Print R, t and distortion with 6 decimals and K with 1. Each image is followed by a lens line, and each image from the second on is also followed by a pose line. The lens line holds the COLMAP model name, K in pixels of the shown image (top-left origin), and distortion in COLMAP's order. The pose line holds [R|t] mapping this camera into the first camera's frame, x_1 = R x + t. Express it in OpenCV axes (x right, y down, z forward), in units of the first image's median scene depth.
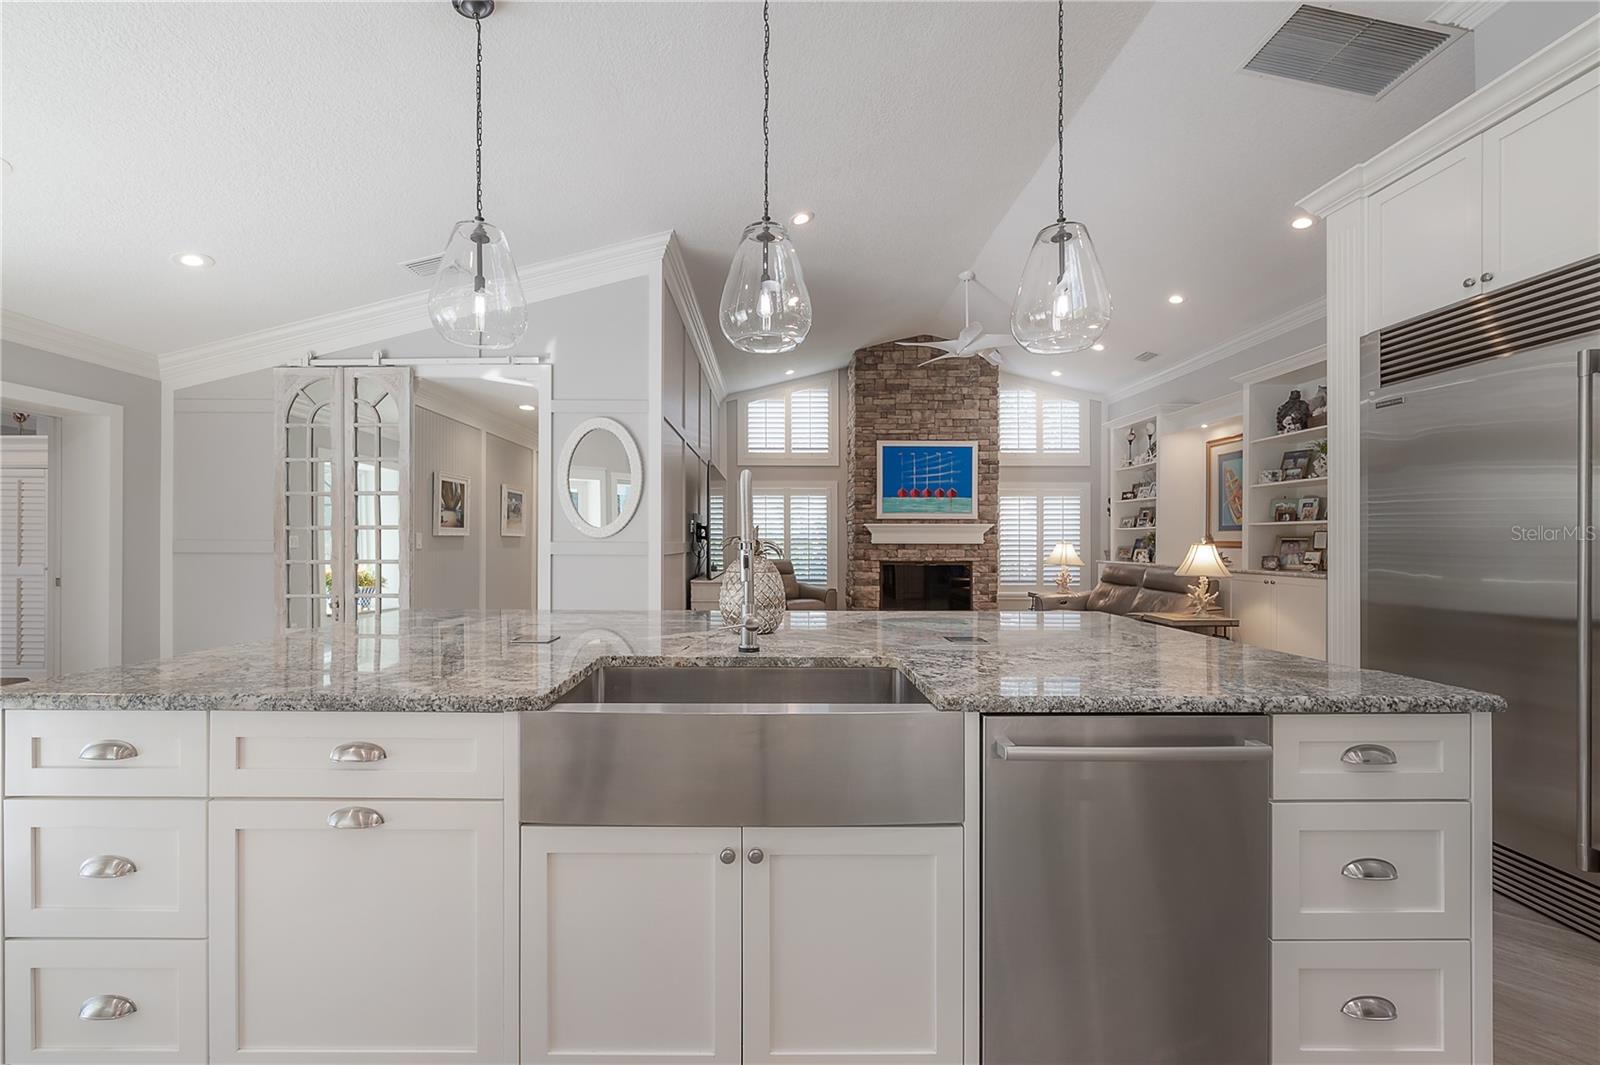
lens RADIAL K [[649.0, 0, 767.8], [0, 649.0, 544.5], [0, 0, 1]] dist [-0.000871, 0.000030]
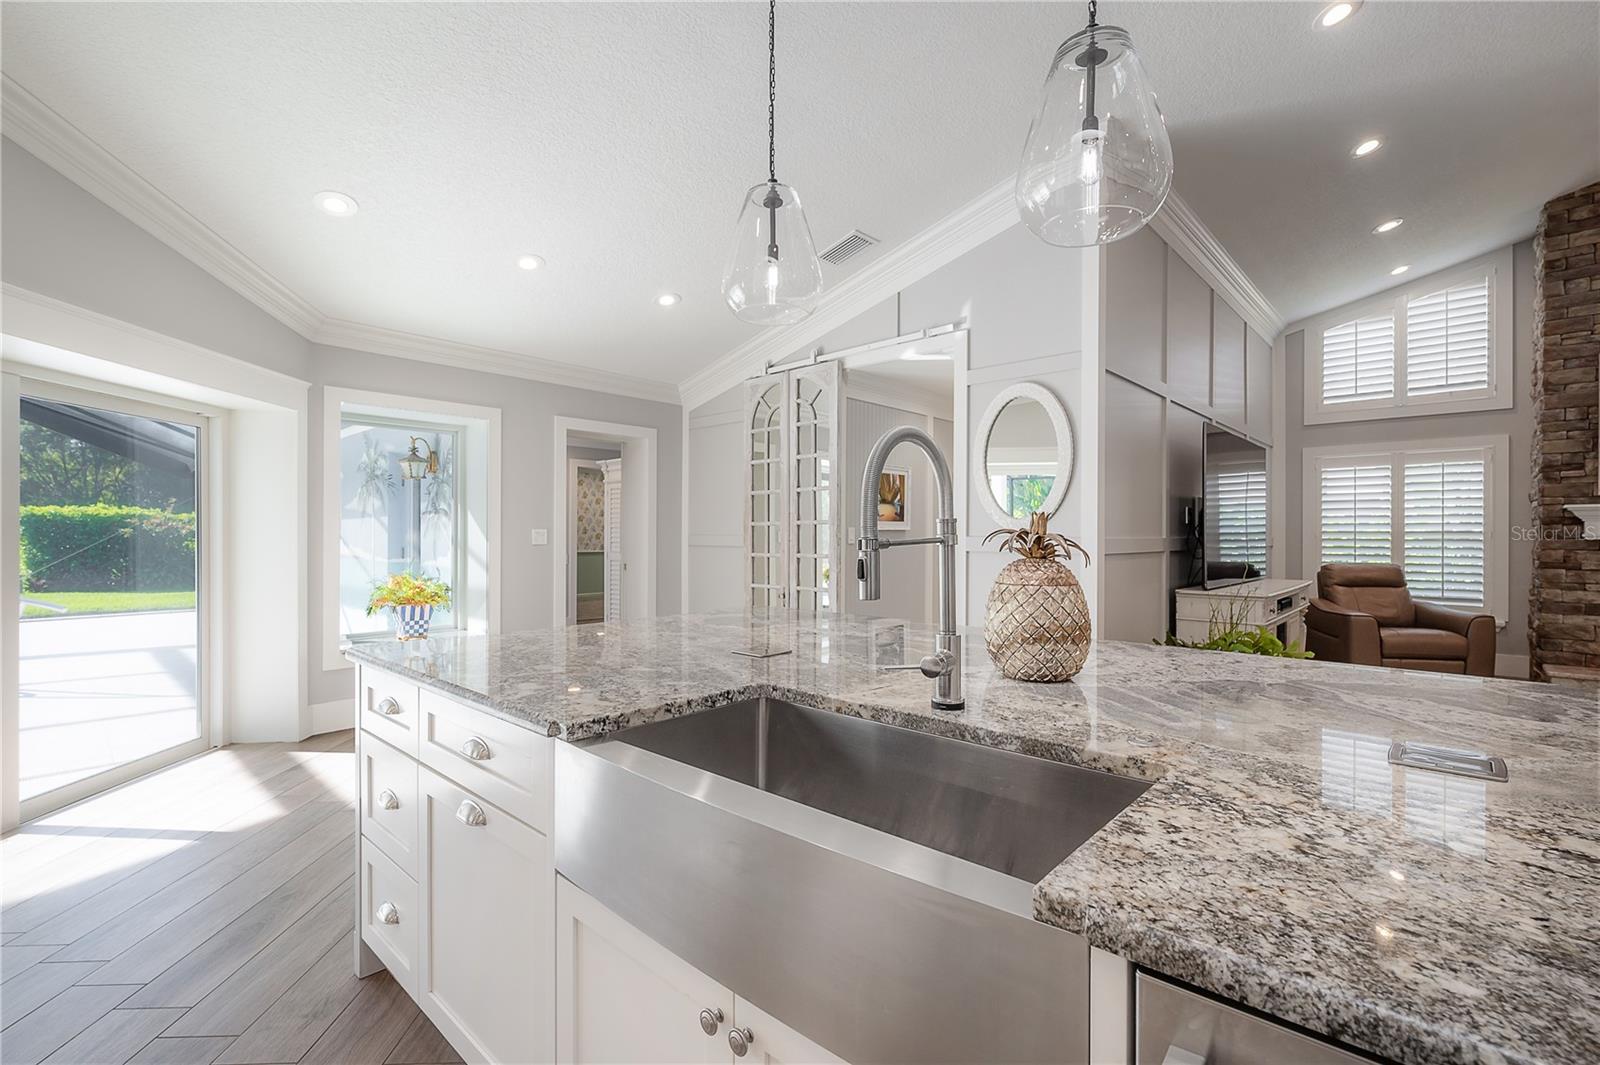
lens RADIAL K [[715.1, 0, 797.8], [0, 715.1, 541.8], [0, 0, 1]] dist [0.004048, -0.000967]
pose [[0.737780, 0.005122, -0.675022, 0.090906], [-0.002710, 0.999986, 0.004625, -0.000869], [0.675036, -0.001583, 0.737783, 0.099983]]
